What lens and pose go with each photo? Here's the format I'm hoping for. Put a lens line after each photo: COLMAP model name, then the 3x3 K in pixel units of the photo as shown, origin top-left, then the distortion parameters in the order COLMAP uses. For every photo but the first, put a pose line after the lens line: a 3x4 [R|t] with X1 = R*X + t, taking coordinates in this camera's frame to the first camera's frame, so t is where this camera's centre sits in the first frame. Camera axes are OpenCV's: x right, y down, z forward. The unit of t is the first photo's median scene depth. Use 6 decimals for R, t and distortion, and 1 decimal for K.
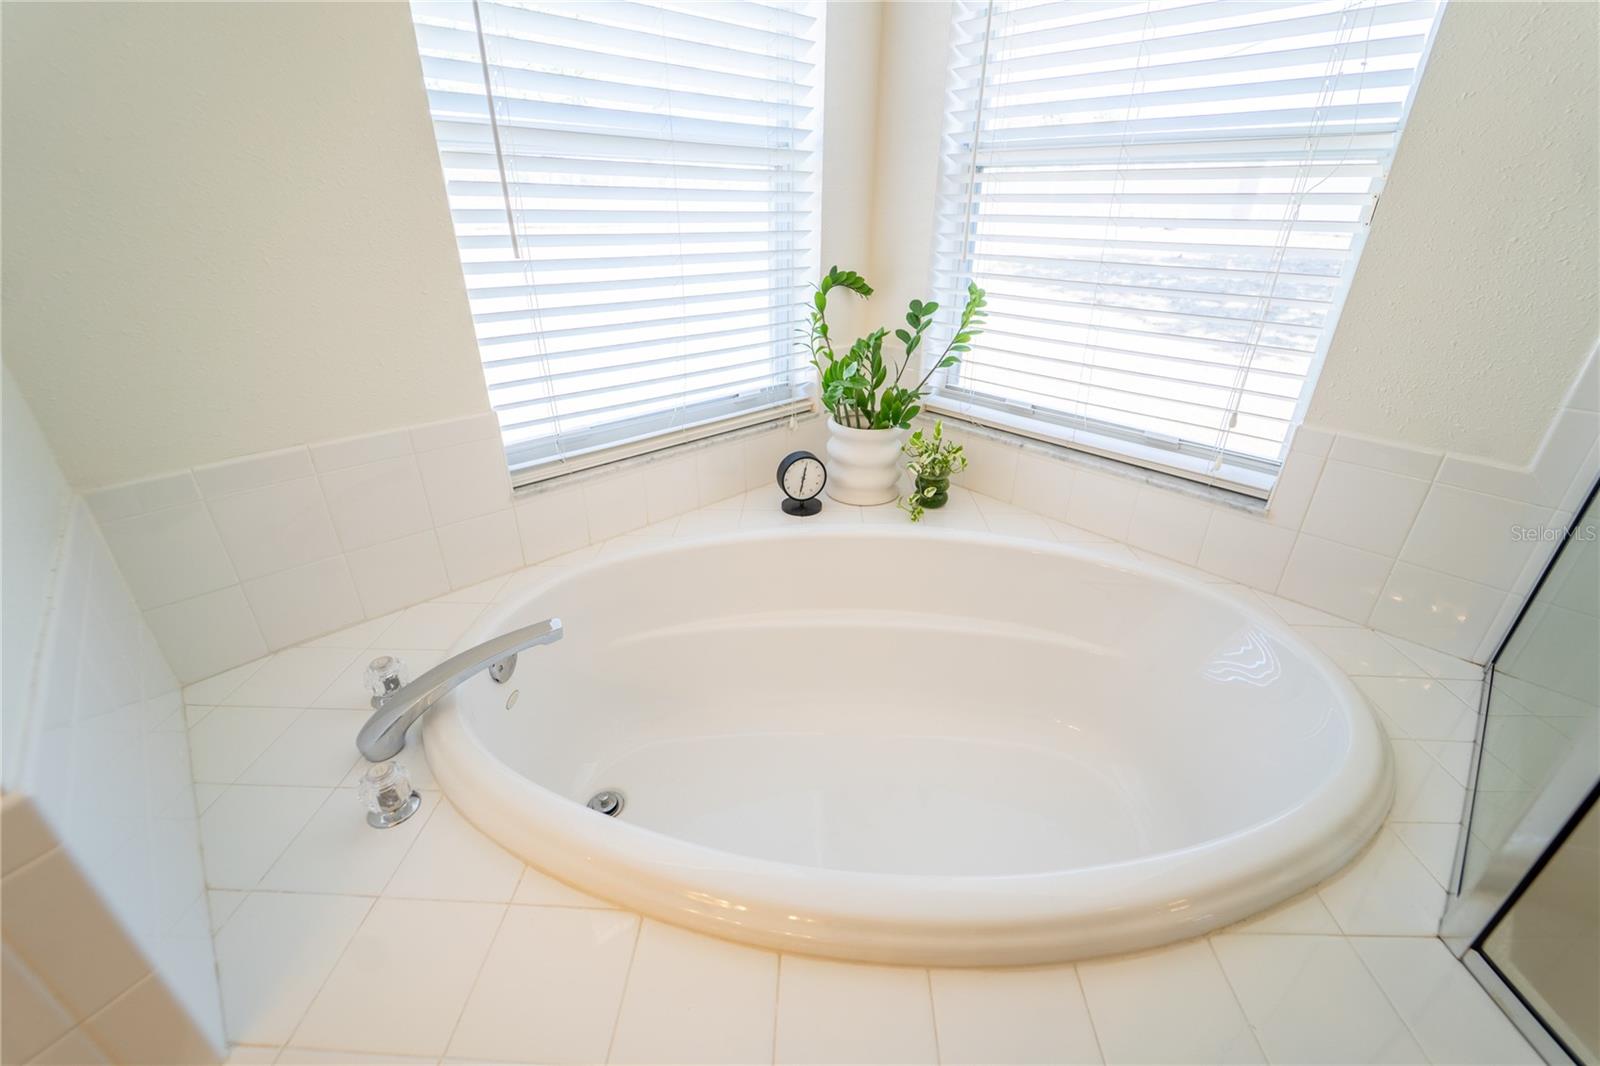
lens RADIAL K [[652.2, 0, 797.6], [0, 652.2, 531.6], [0, 0, 1]] dist [-0.021848, -0.000064]
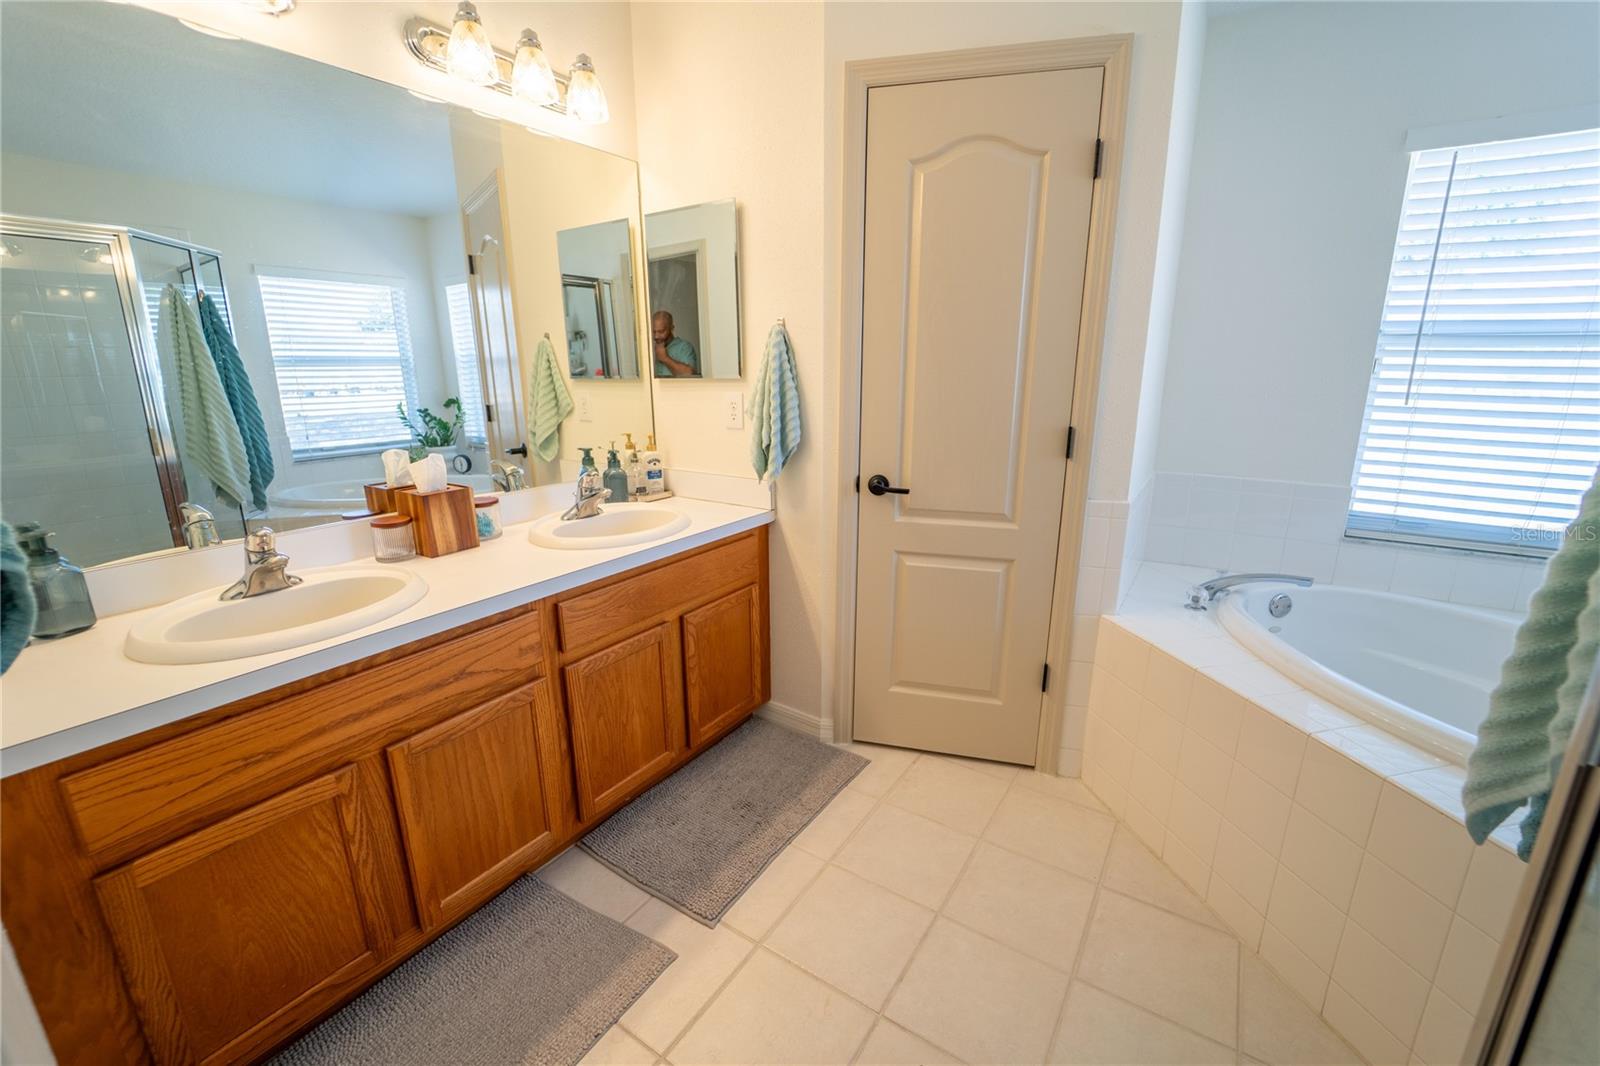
lens RADIAL K [[652.2, 0, 797.6], [0, 652.2, 531.6], [0, 0, 1]] dist [-0.021848, -0.000064]
pose [[0.222764, 0.229274, -0.947528, 0.648151], [-0.431792, 0.894618, 0.114957, 0.276036], [0.874032, 0.383527, 0.298287, -0.572332]]
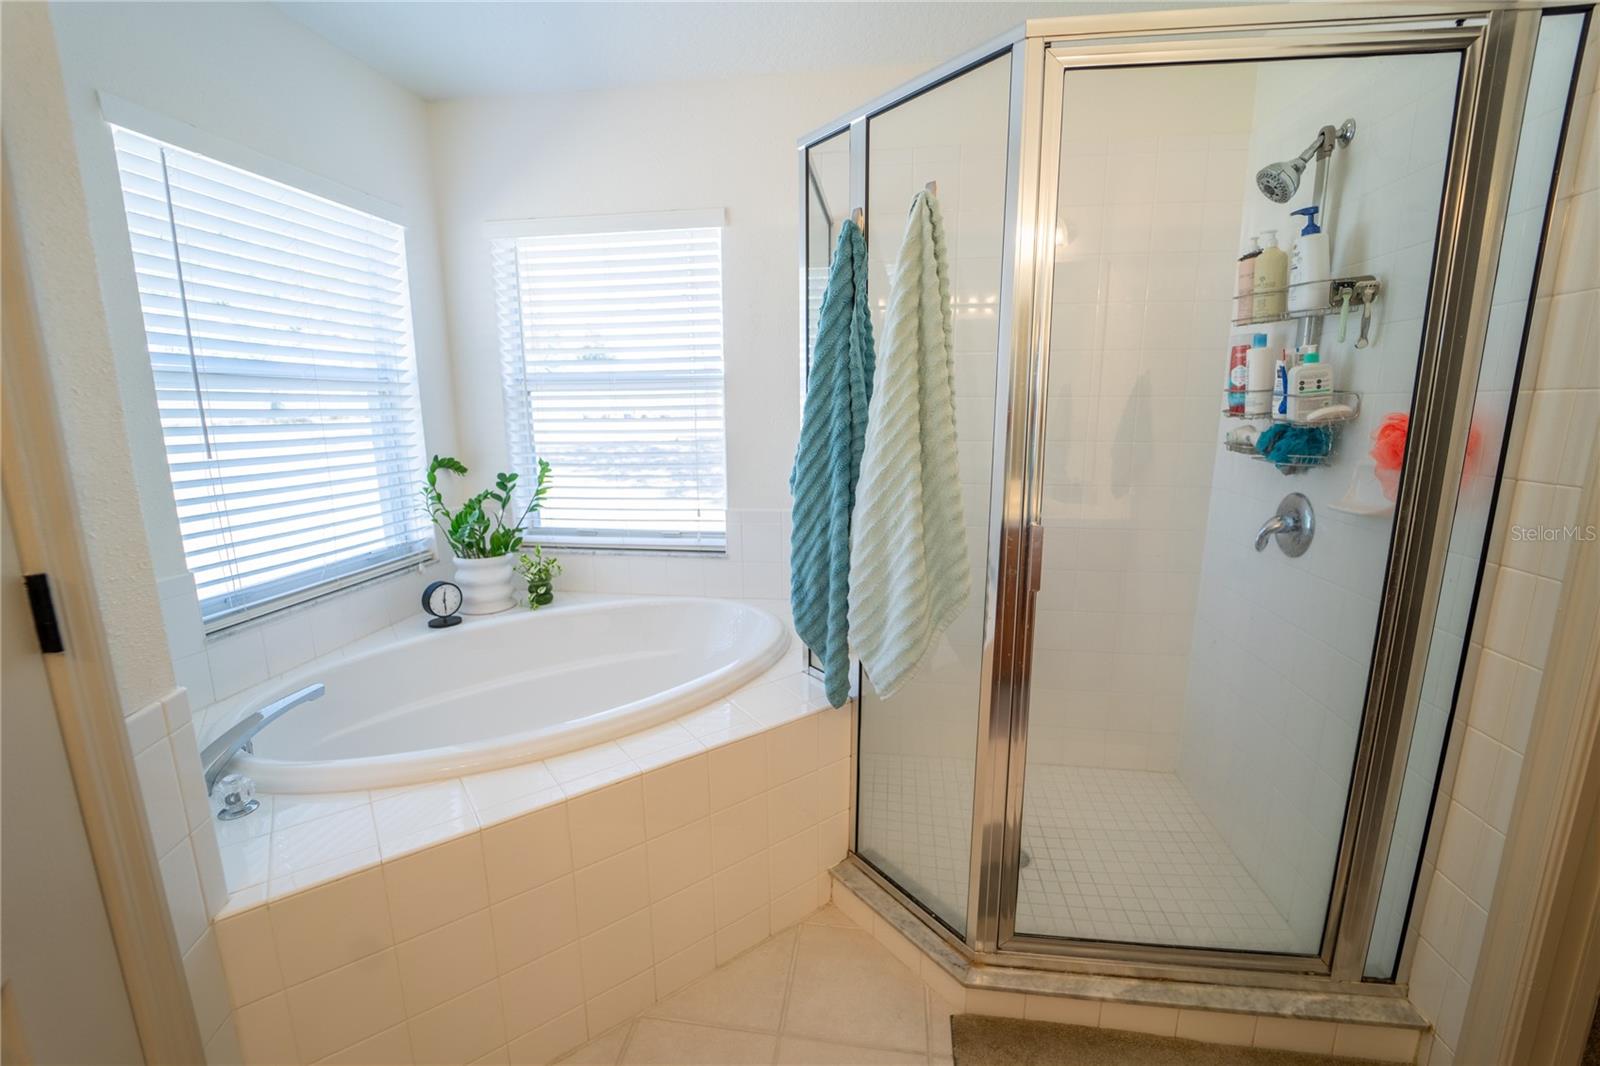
lens RADIAL K [[652.2, 0, 797.6], [0, 652.2, 531.6], [0, 0, 1]] dist [-0.021848, -0.000064]
pose [[0.776199, -0.129974, 0.616946, -0.238436], [0.290702, 0.942079, -0.167270, 0.227920], [-0.559471, 0.309182, 0.769025, -0.507208]]
